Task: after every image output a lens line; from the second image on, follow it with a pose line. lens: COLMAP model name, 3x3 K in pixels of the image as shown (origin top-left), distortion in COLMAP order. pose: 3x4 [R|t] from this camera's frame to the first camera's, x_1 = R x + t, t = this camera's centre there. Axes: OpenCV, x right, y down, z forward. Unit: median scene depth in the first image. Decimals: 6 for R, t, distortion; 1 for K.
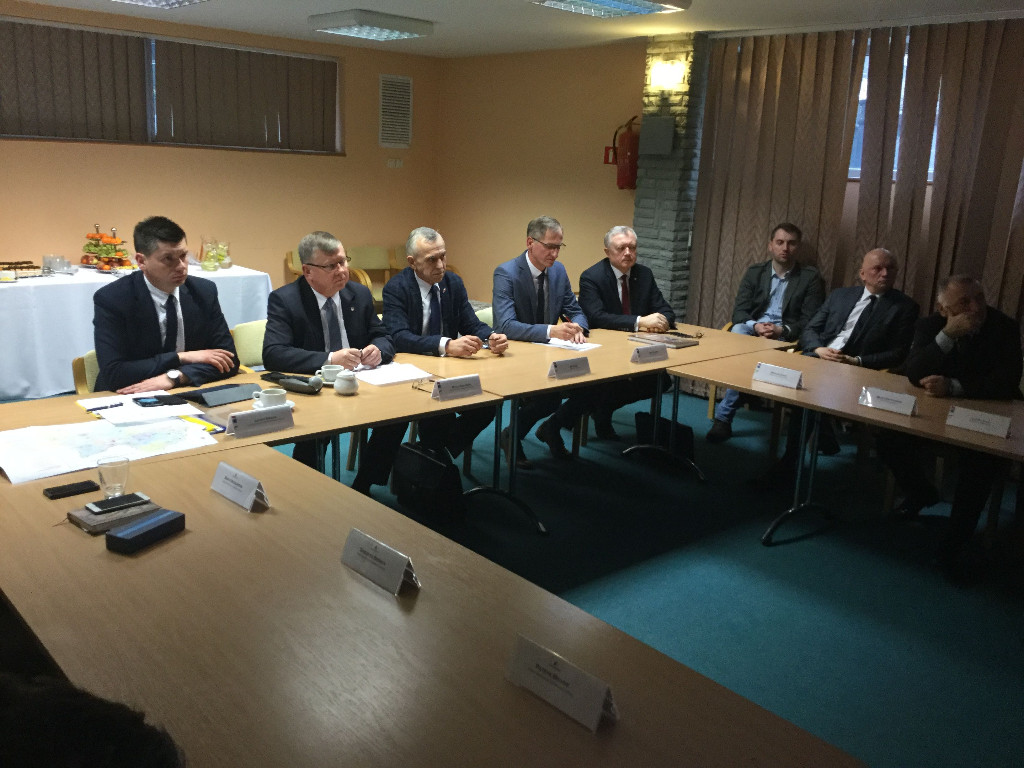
lens RADIAL K [[928.4, 0, 512.0], [0, 928.4, 384.0], [0, 0, 1]] dist [0.143797, -0.294568]
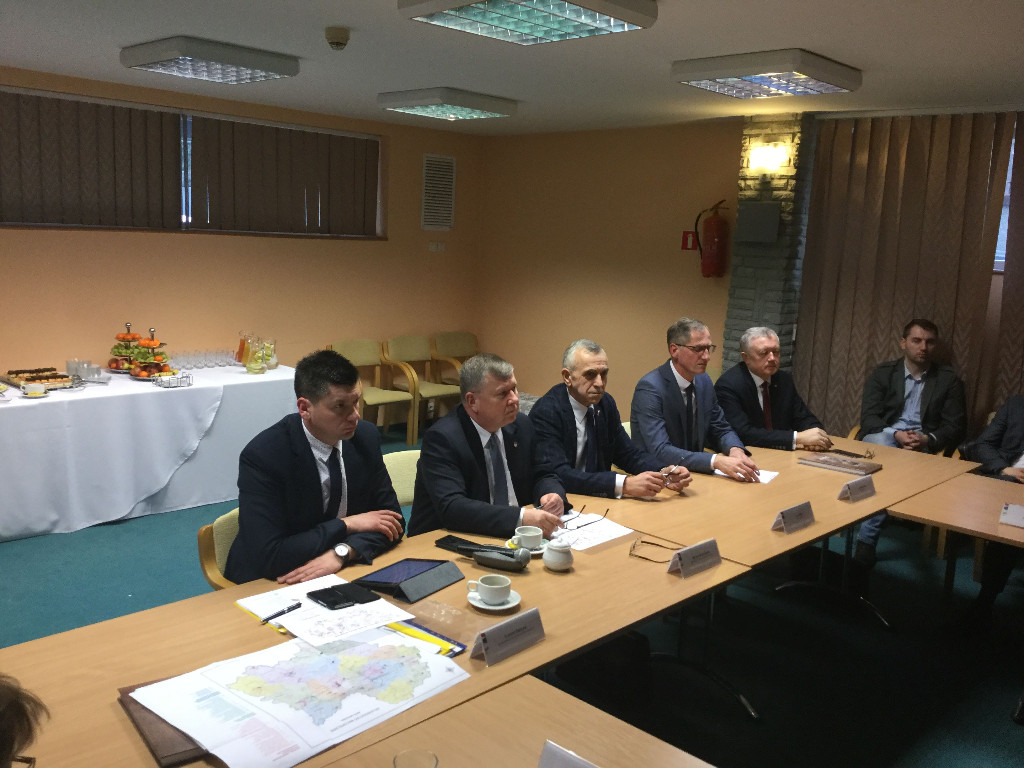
lens RADIAL K [[928.4, 0, 512.0], [0, 928.4, 384.0], [0, 0, 1]] dist [0.143797, -0.294568]
pose [[0.997888, -0.012868, 0.063676, -0.157618], [0.016987, 0.997768, -0.064582, -0.056478], [-0.062703, 0.065527, 0.995879, 0.124132]]
